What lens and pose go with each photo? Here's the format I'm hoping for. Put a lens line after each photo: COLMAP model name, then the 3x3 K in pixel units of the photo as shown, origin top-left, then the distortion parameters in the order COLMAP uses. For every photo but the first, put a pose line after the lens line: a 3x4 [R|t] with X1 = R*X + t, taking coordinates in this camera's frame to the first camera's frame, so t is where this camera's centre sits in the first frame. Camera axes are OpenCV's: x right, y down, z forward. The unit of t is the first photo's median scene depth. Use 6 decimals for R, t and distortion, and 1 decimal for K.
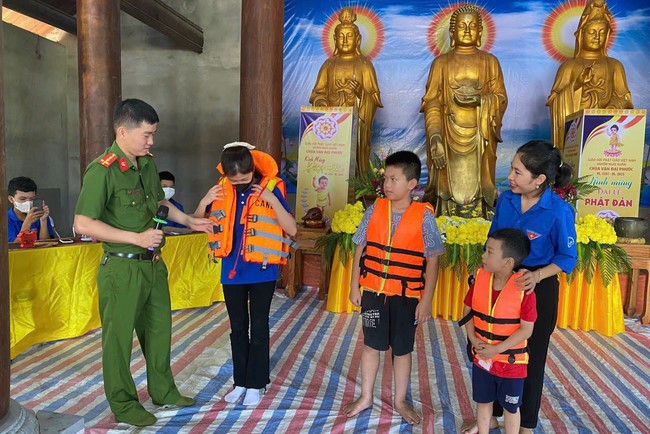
lens RADIAL K [[496.9, 0, 328.3], [0, 496.9, 224.4], [0, 0, 1]] dist [0.035727, -0.035796]
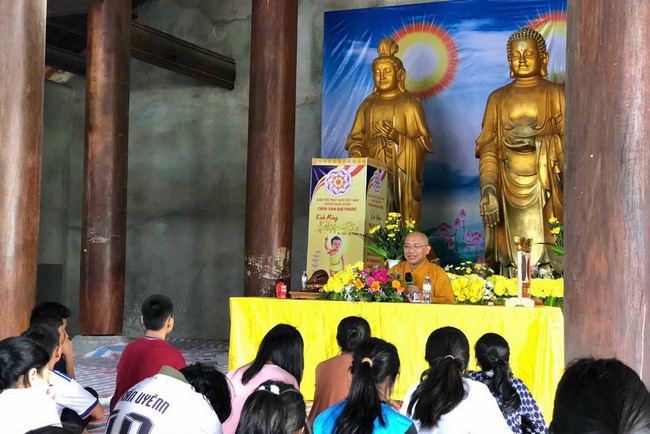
lens RADIAL K [[1097.9, 0, 346.2], [0, 1097.9, 208.8], [0, 0, 1]] dist [0.000902, 0.044730]
pose [[0.974862, -0.025158, -0.221383, 0.387145], [-0.009875, 0.987750, -0.155733, 0.137817], [0.222589, 0.154004, 0.962672, -0.763094]]
